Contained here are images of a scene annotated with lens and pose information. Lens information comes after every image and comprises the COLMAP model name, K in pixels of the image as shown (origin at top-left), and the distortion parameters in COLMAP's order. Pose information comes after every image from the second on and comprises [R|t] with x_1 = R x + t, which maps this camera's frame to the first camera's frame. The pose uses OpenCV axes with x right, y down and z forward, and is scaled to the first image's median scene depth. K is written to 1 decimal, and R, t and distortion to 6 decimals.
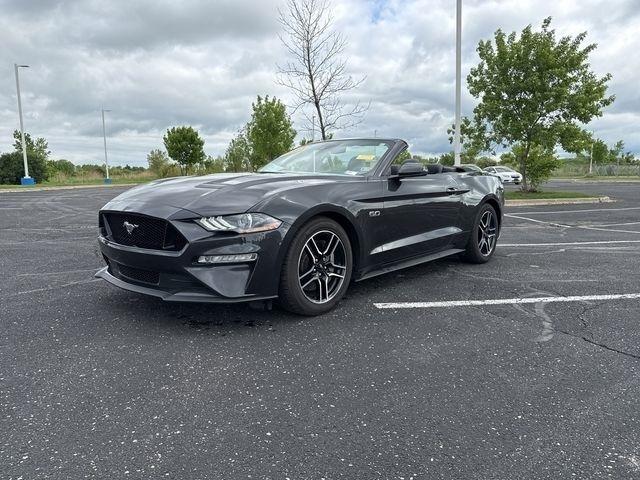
lens RADIAL K [[453.9, 0, 325.0], [0, 453.9, 235.7], [0, 0, 1]] dist [0.040968, -0.045697]
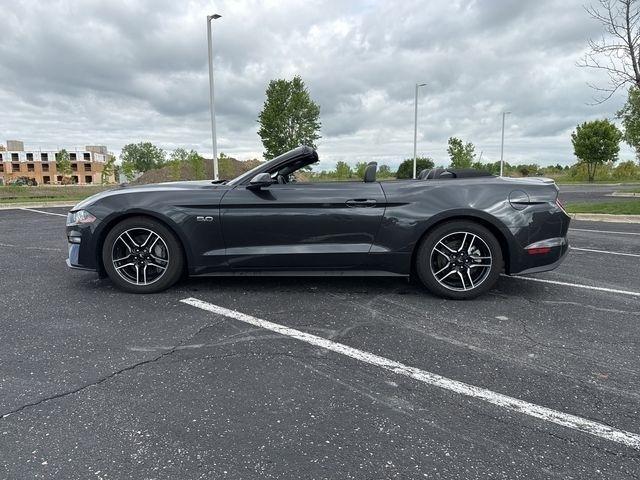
lens RADIAL K [[453.9, 0, 321.7], [0, 453.9, 240.2], [0, 0, 1]] dist [0.040968, -0.045697]
pose [[0.622454, 0.103370, -0.775800, 0.798710], [-0.094893, 0.993895, 0.056293, -0.060112], [0.776883, 0.038578, 0.628462, 0.358309]]
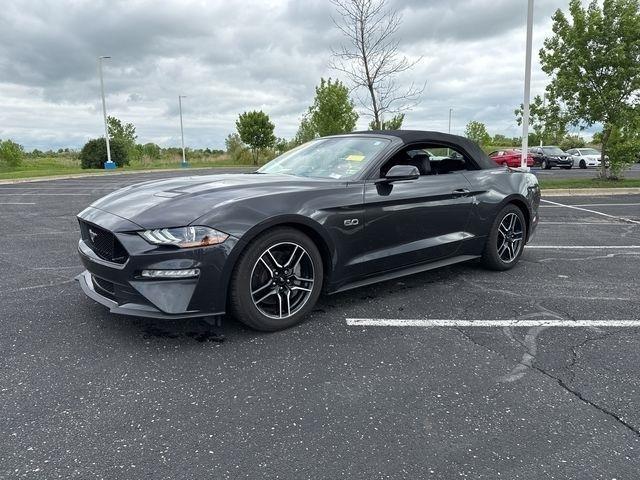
lens RADIAL K [[453.9, 0, 322.3], [0, 453.9, 241.1], [0, 0, 1]] dist [0.040968, -0.045697]
pose [[0.986430, 0.026539, -0.162022, 0.138219], [-0.018216, 0.998448, 0.052638, -0.039403], [0.163168, -0.048972, 0.985382, 0.052019]]
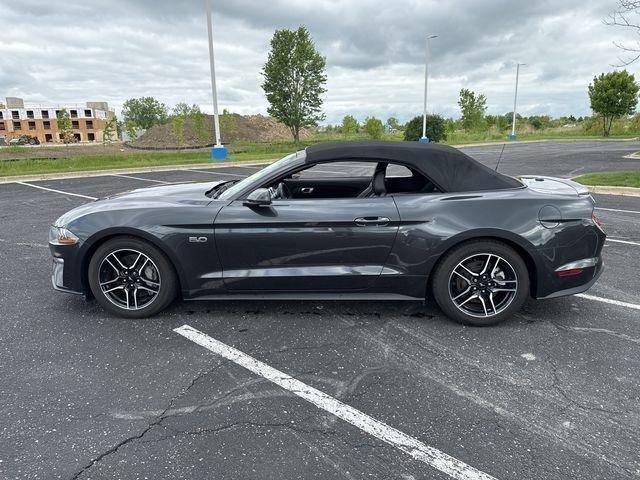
lens RADIAL K [[453.9, 0, 323.3], [0, 453.9, 239.7], [0, 0, 1]] dist [0.040968, -0.045697]
pose [[0.614626, 0.174063, -0.769374, 0.726295], [-0.085917, 0.984320, 0.154056, -0.156565], [0.784126, -0.028585, 0.619943, 0.406291]]
